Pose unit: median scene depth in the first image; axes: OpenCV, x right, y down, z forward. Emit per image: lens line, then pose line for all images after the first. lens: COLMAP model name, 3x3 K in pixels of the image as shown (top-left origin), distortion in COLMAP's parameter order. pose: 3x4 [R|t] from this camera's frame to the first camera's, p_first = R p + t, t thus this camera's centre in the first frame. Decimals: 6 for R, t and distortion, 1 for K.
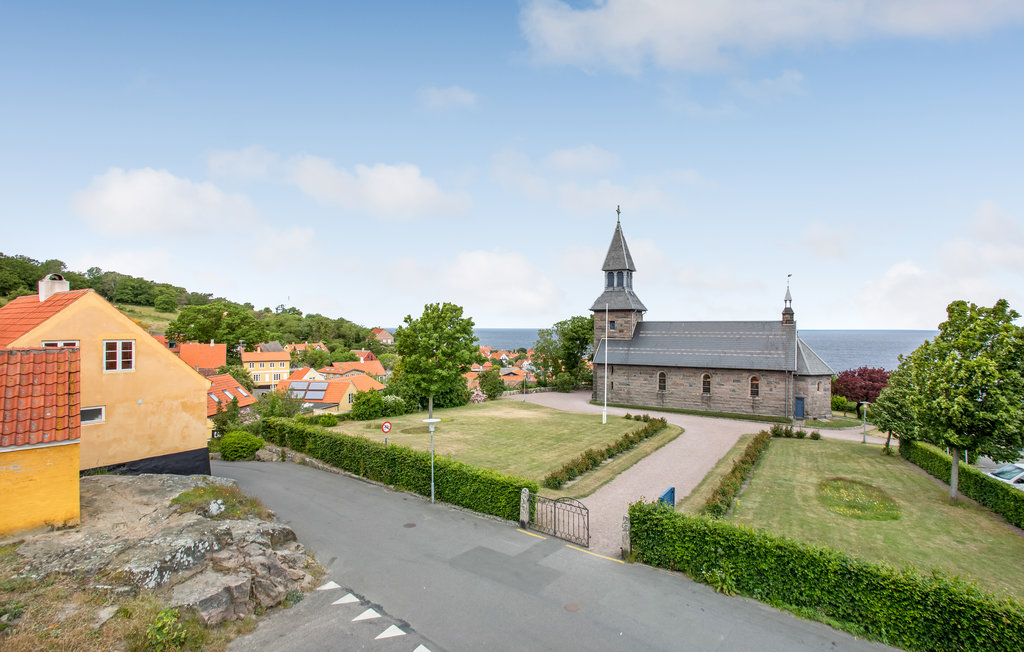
lens RADIAL K [[492.8, 0, 512.0], [0, 492.8, 326.0], [0, 0, 1]] dist [-0.062501, 0.026128]
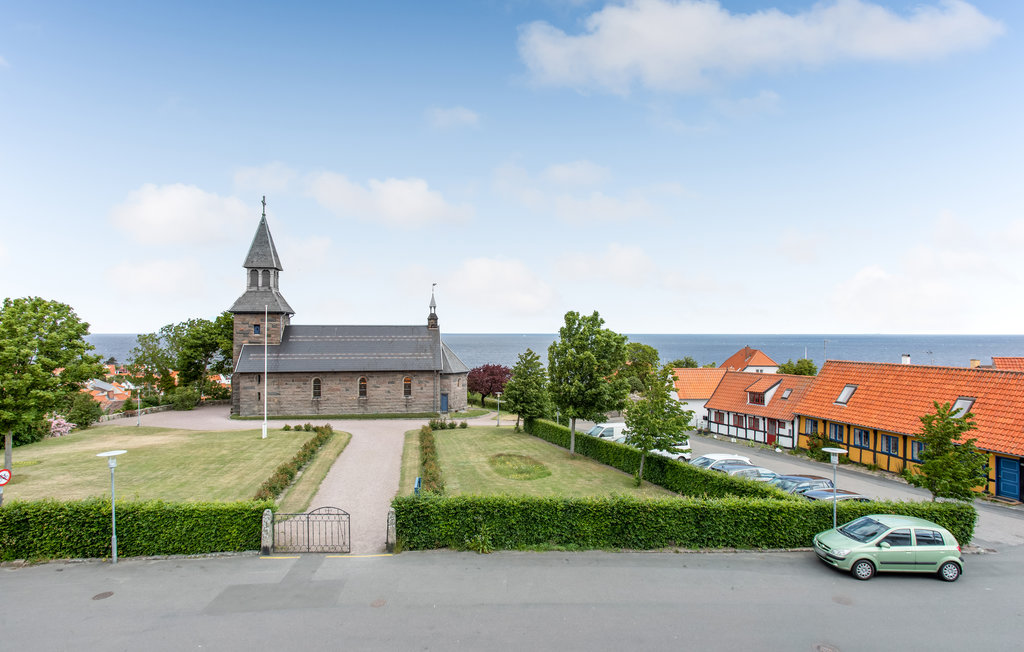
lens RADIAL K [[516.5, 0, 512.0], [0, 516.5, 326.0], [0, 0, 1]] dist [-0.061721, 0.025321]
pose [[0.741536, 0.005008, 0.670895, -0.167530], [0.000796, 0.999965, -0.008345, 0.001305], [-0.670913, 0.006722, 0.741506, 0.003890]]
